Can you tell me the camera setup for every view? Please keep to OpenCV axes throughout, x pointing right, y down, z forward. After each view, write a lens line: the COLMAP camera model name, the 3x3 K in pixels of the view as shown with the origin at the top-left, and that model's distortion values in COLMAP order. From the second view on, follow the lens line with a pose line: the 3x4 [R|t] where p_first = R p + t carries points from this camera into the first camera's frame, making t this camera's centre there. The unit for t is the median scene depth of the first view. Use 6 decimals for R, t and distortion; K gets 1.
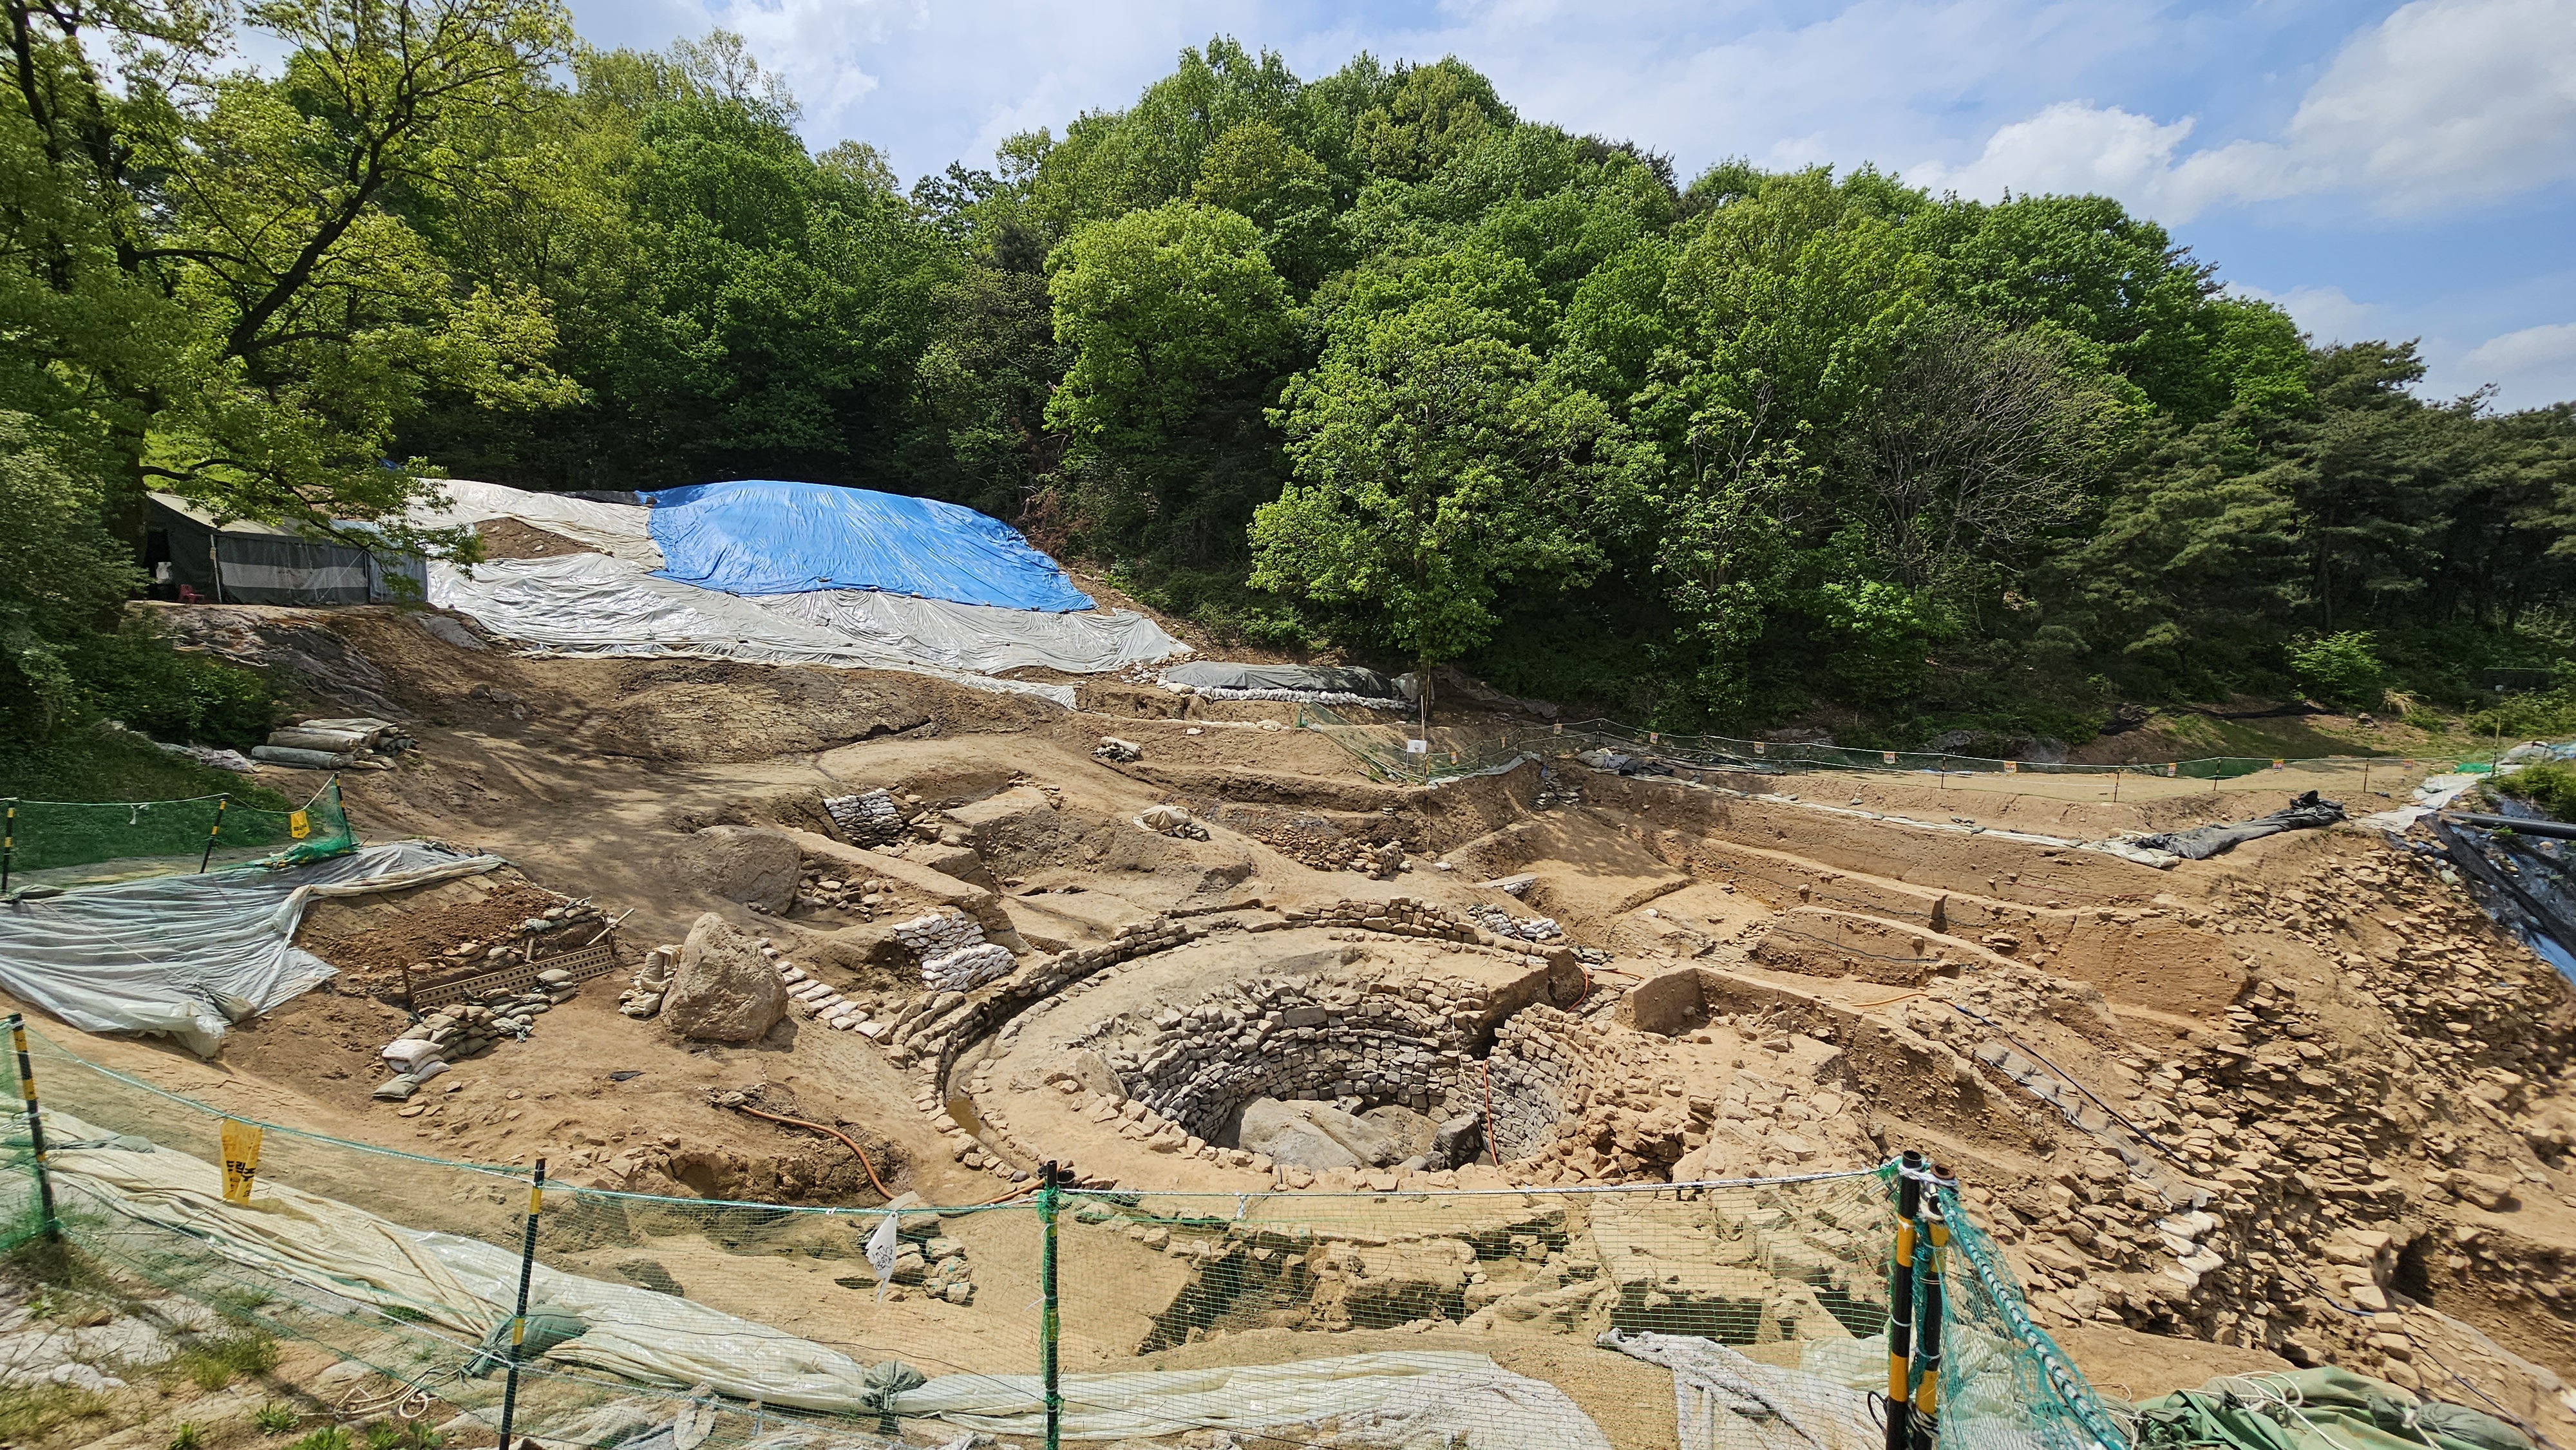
lens RADIAL K [[1051.3, 0, 1277.0], [0, 1051.3, 732.0], [0, 0, 1]] dist [-0.004307, 0.000854]
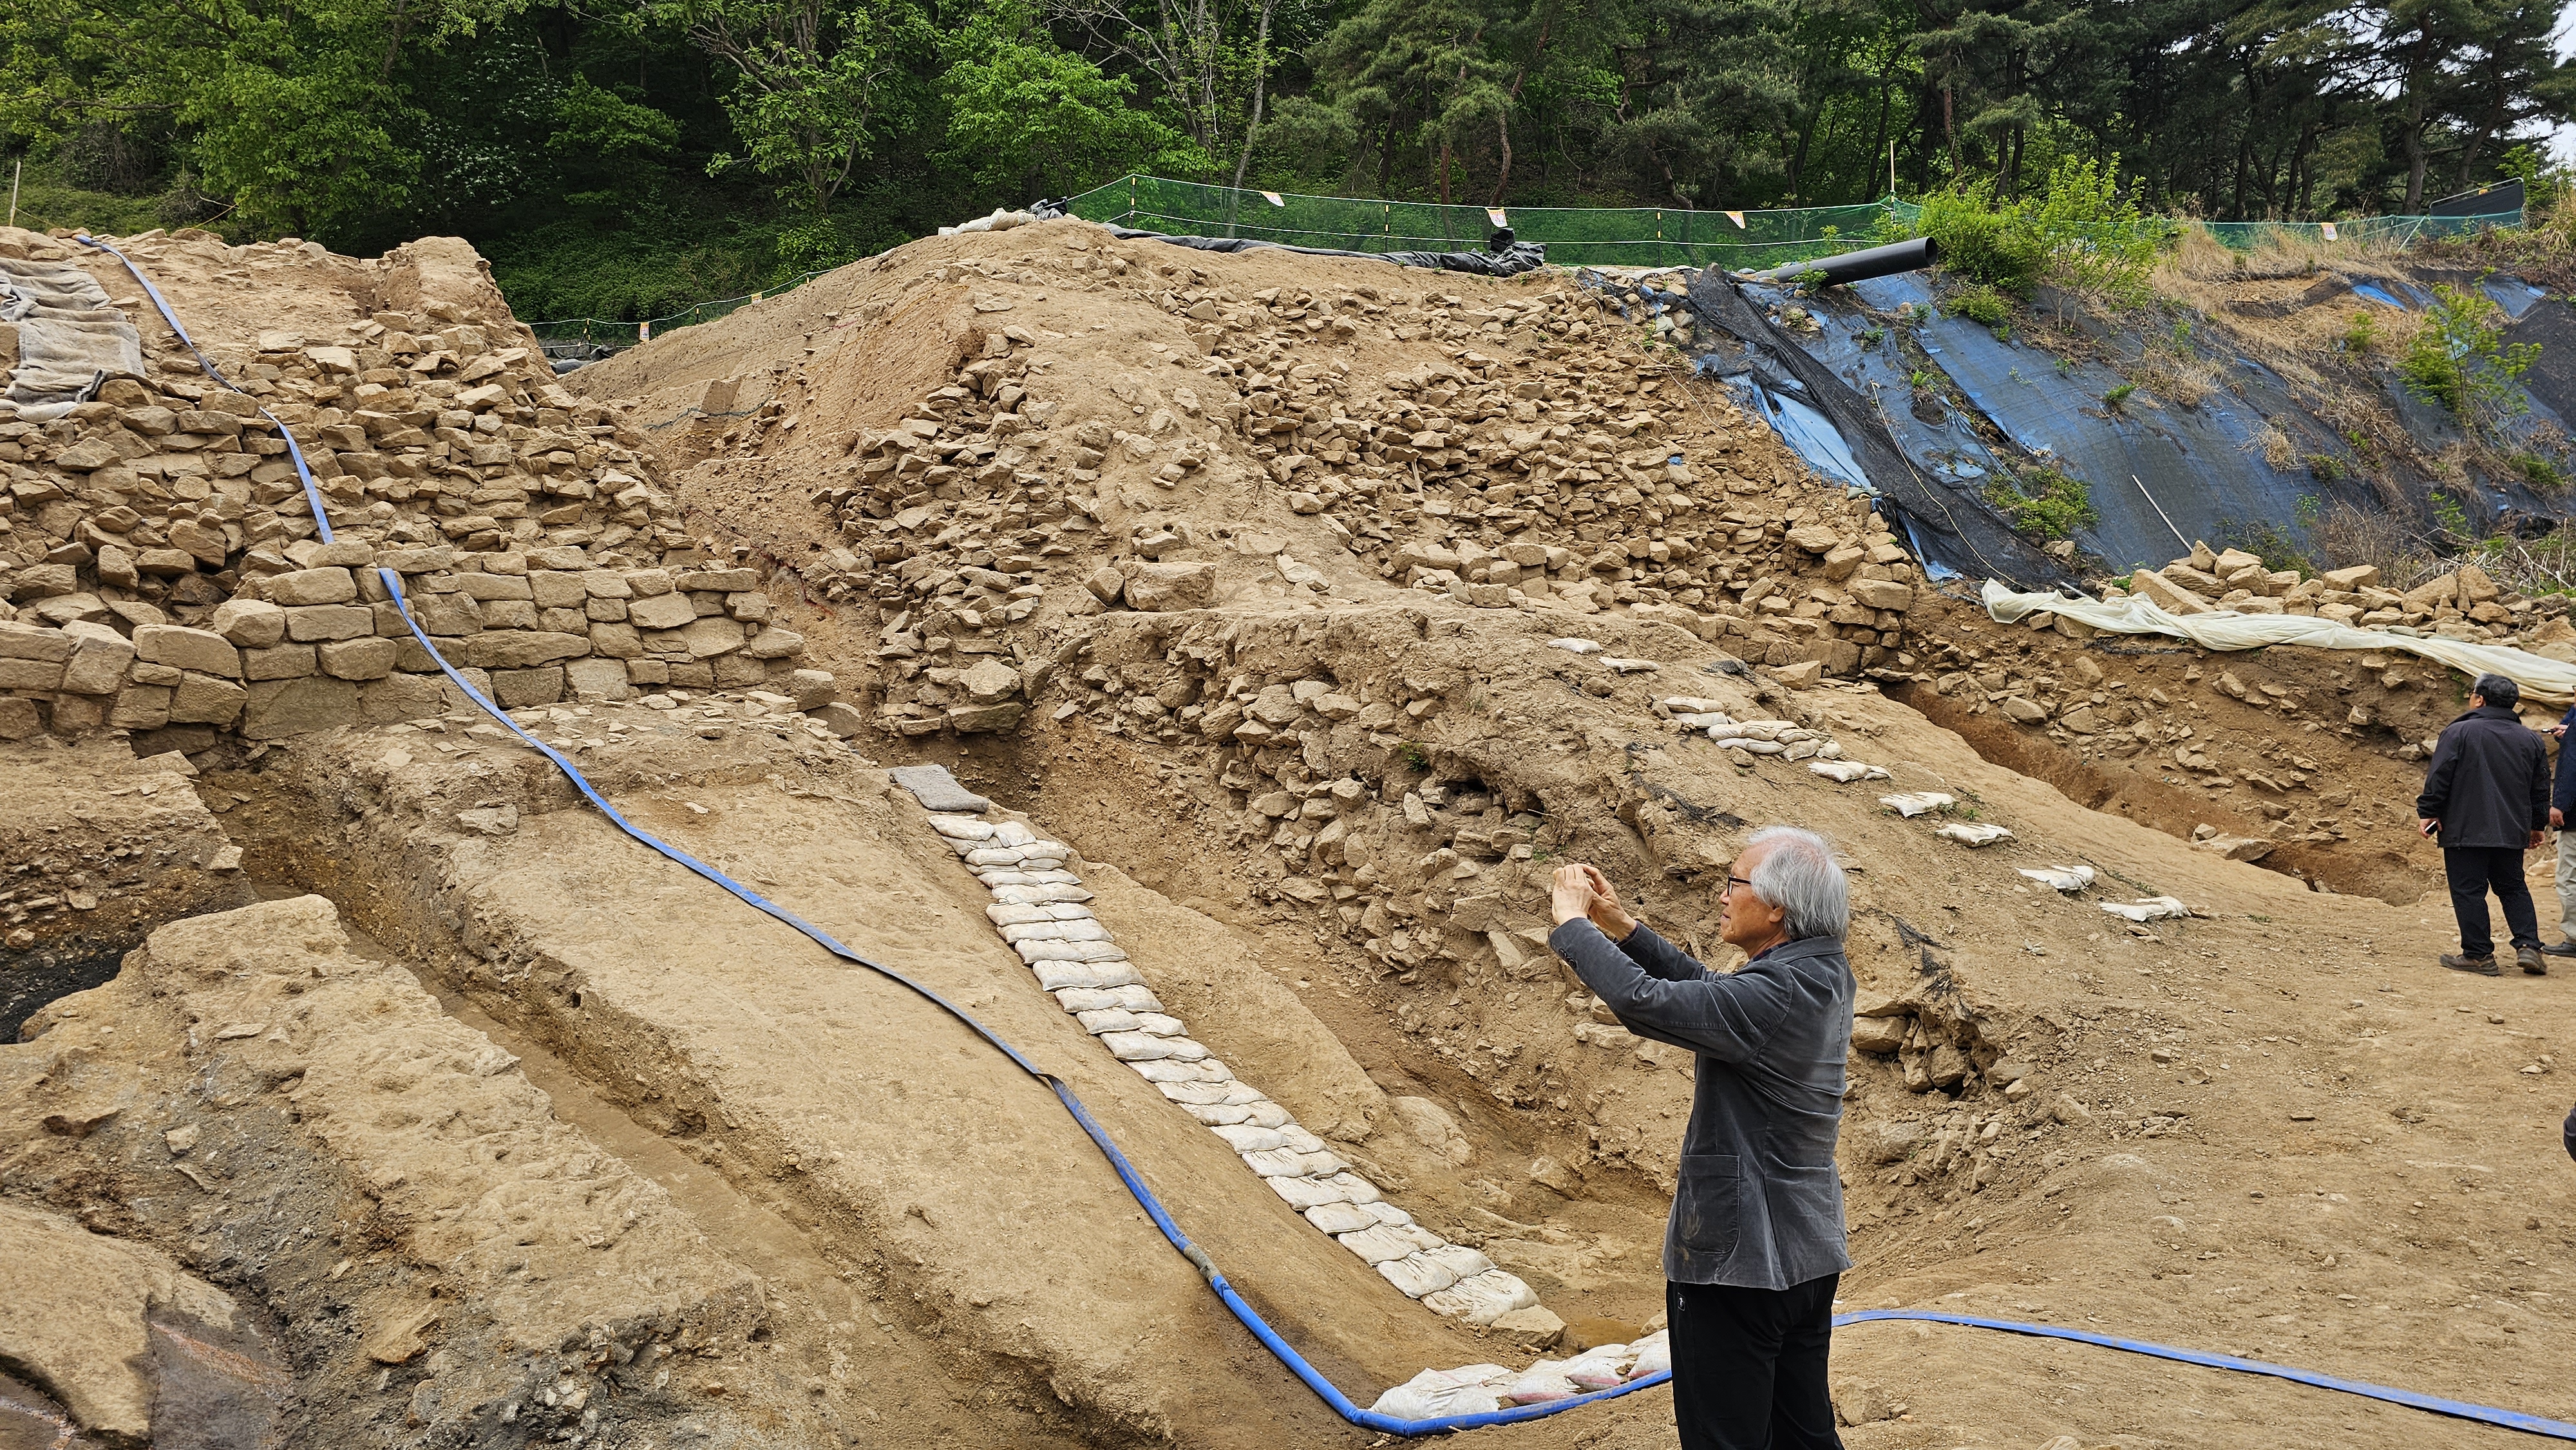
lens RADIAL K [[1720.2, 0, 1244.1], [0, 1720.2, 698.8], [0, 0, 1]] dist [0.071389, -0.068665]
pose [[0.996242, -0.017191, 0.084893, 0.852407], [0.026993, 0.992918, -0.115693, 0.445078], [-0.082303, 0.117550, 0.989651, 0.155367]]
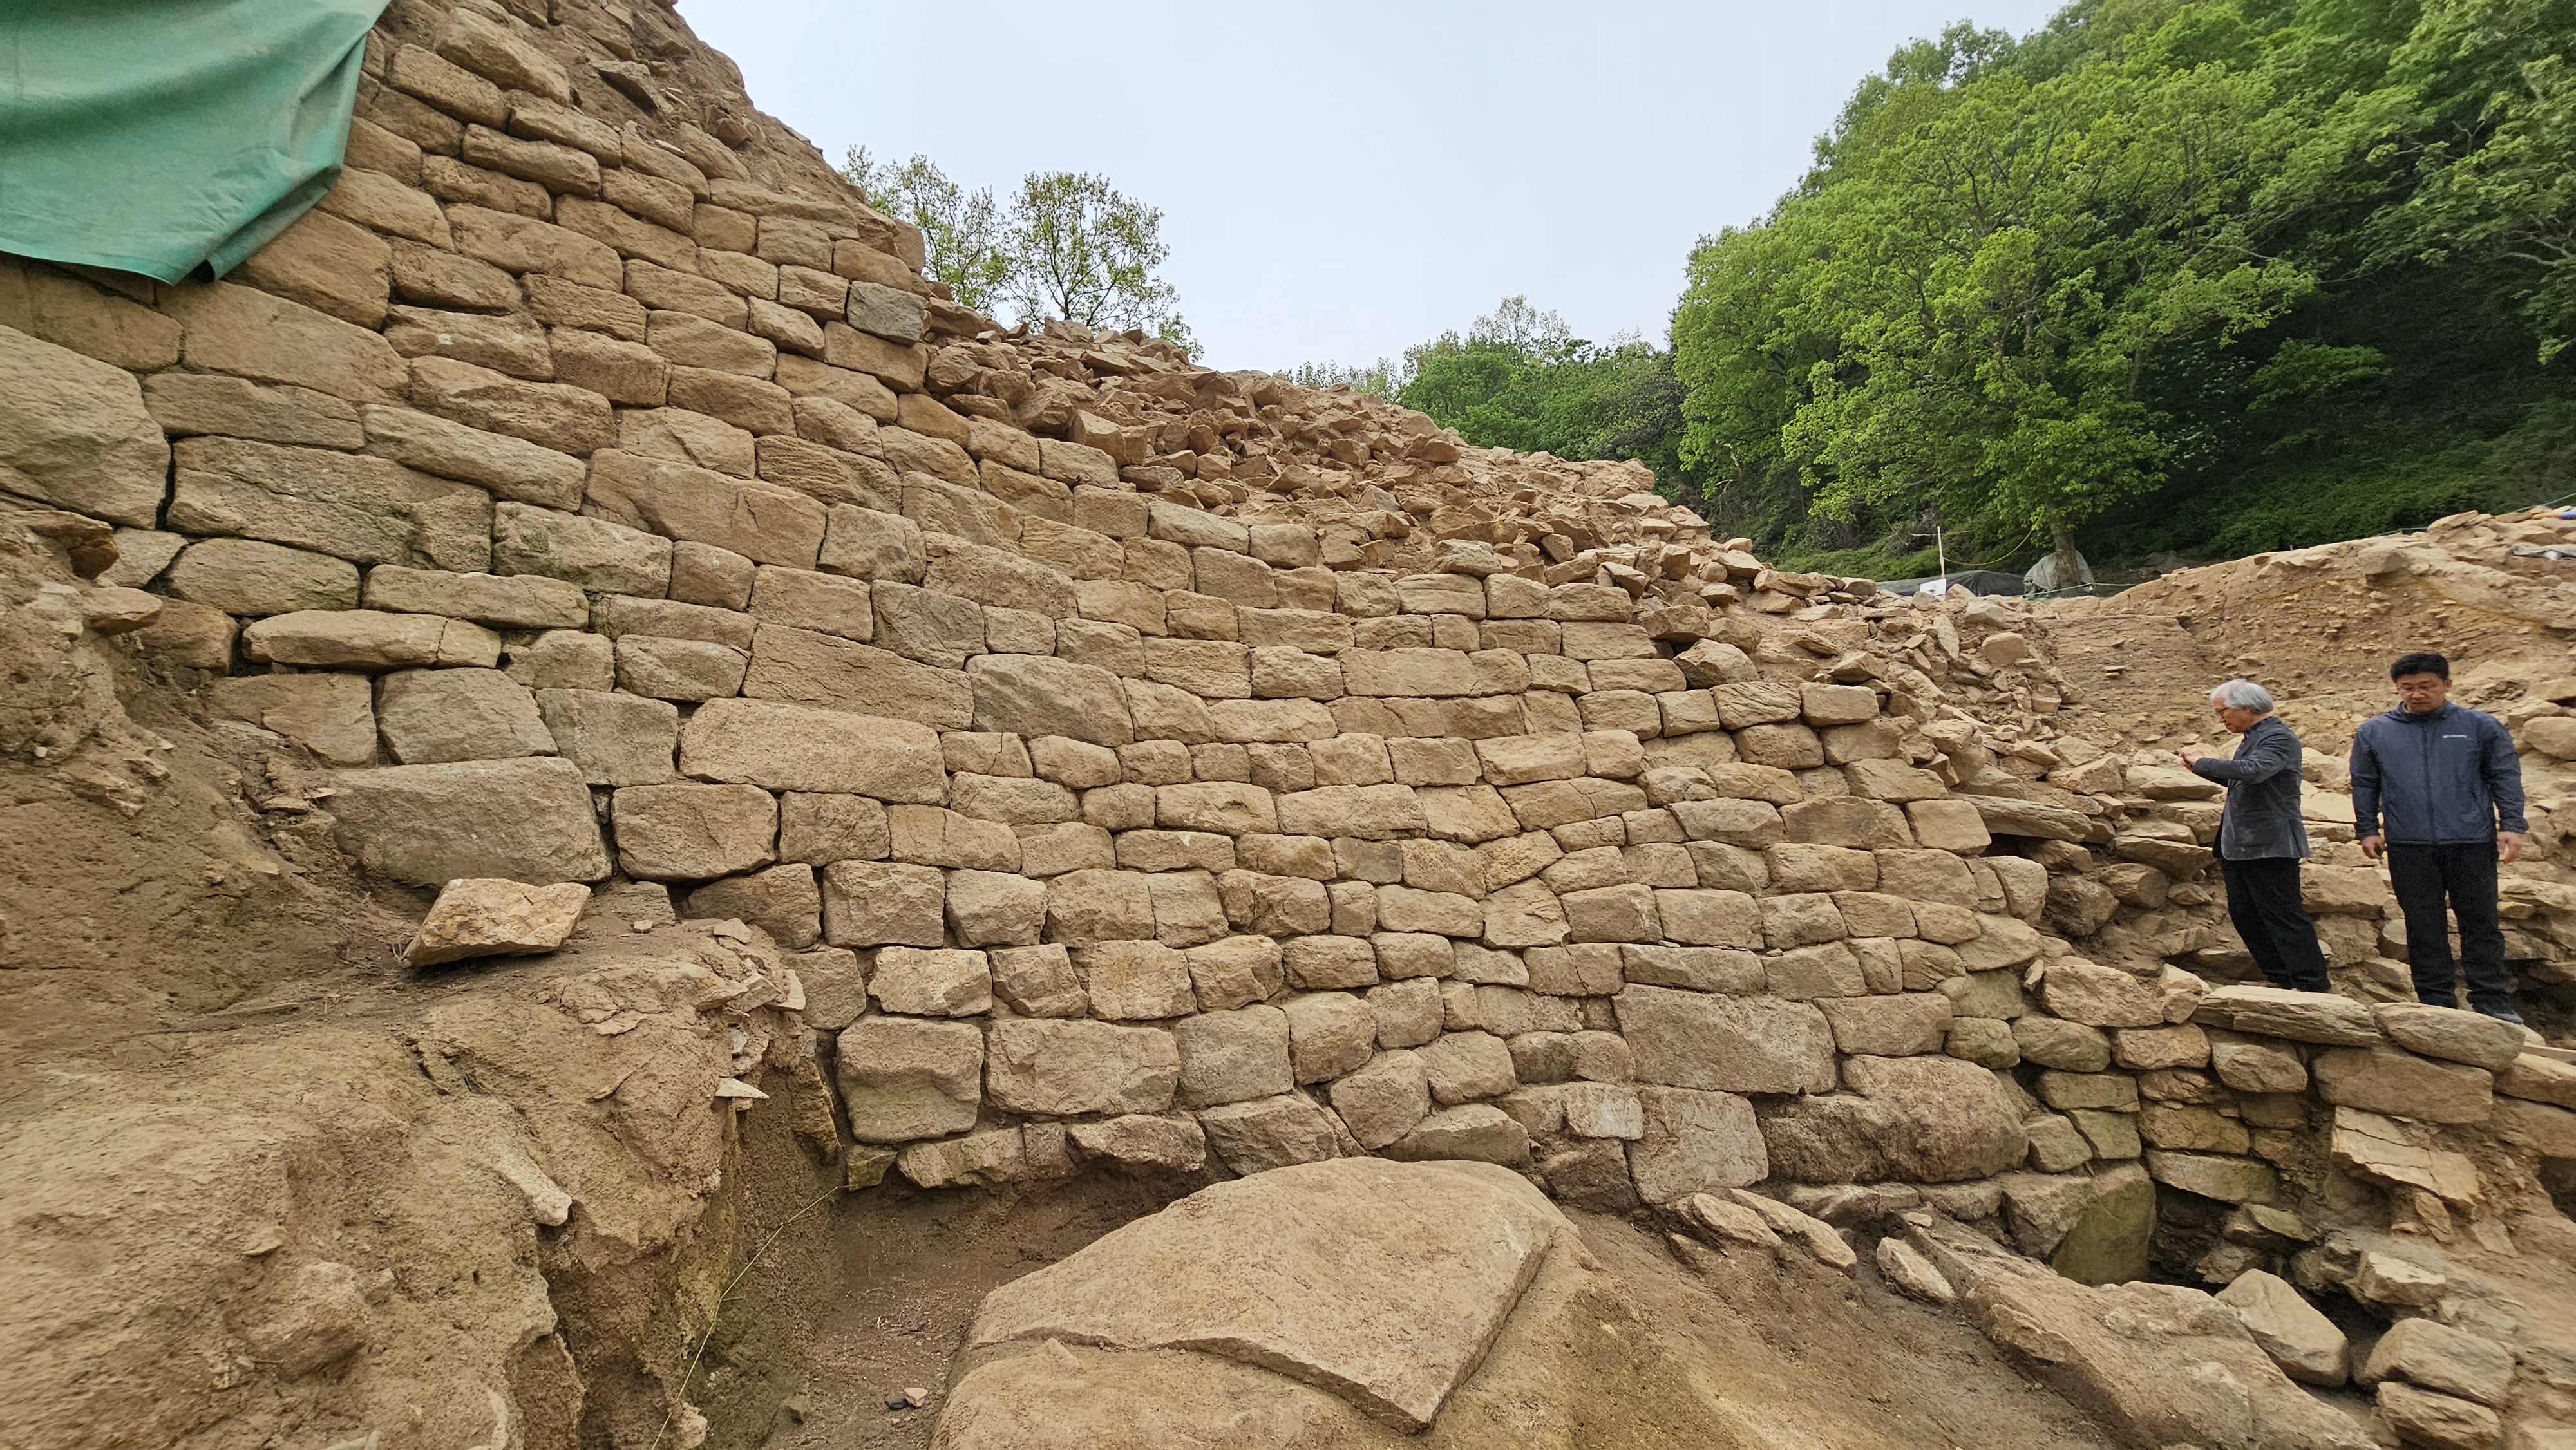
lens RADIAL K [[1051.3, 0, 1273.6], [0, 1051.3, 731.7], [0, 0, 1]] dist [-0.004307, 0.000854]
pose [[0.659160, -0.146323, -0.737630, 0.463127], [-0.019819, 0.977166, -0.211550, 0.363653], [0.751741, 0.154064, 0.641209, 0.216128]]
